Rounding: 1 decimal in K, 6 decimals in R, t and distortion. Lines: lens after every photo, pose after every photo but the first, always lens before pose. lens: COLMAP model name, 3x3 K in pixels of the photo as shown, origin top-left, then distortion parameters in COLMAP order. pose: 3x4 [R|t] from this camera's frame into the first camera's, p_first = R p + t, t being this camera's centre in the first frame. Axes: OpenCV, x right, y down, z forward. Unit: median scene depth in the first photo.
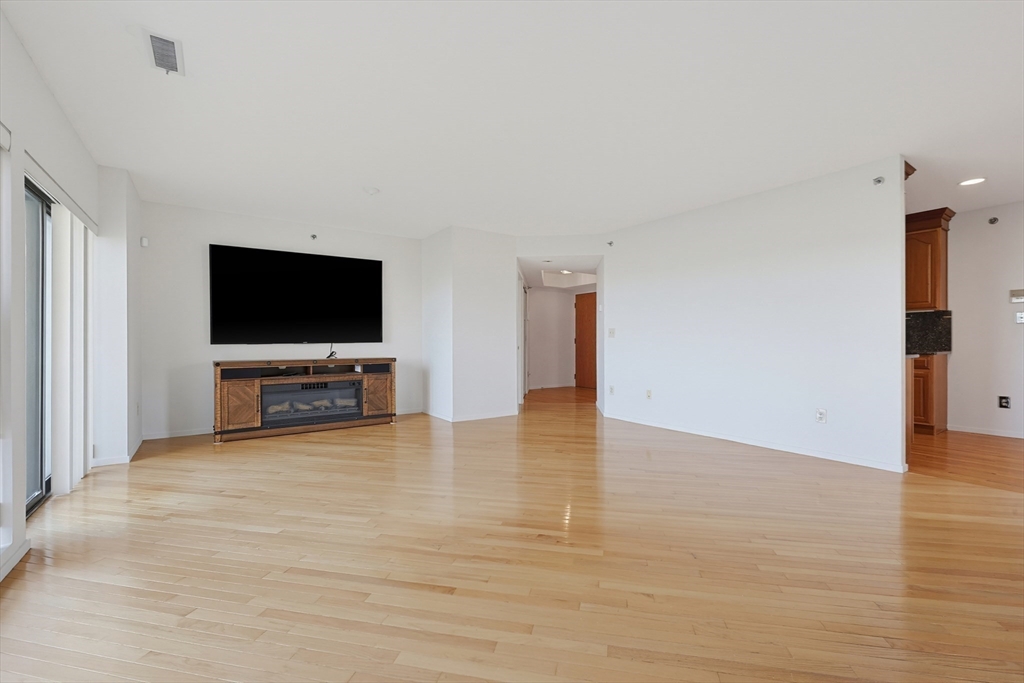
lens RADIAL K [[435.6, 0, 525.5], [0, 435.6, 341.1], [0, 0, 1]] dist [-0.002830, 0.000125]
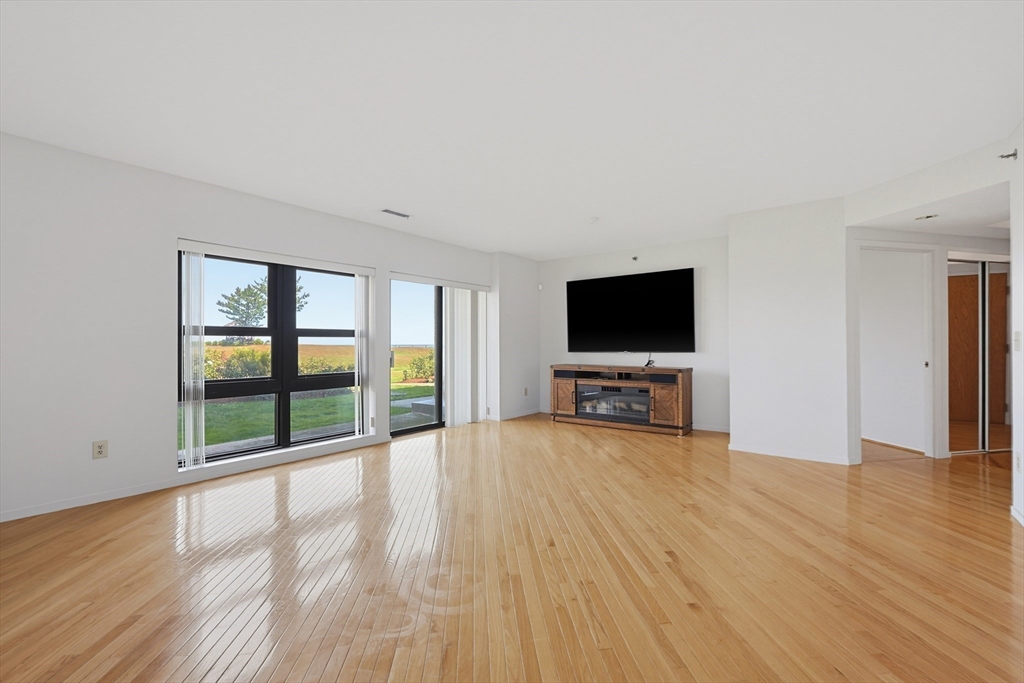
lens RADIAL K [[441.7, 0, 512.0], [0, 441.7, 341.5], [0, 0, 1]] dist [-0.002150, -0.000058]
pose [[0.285406, -0.003602, -0.958400, 0.550266], [0.001536, 0.999993, -0.003300, -0.021157], [0.958405, -0.000530, 0.285410, 0.378836]]
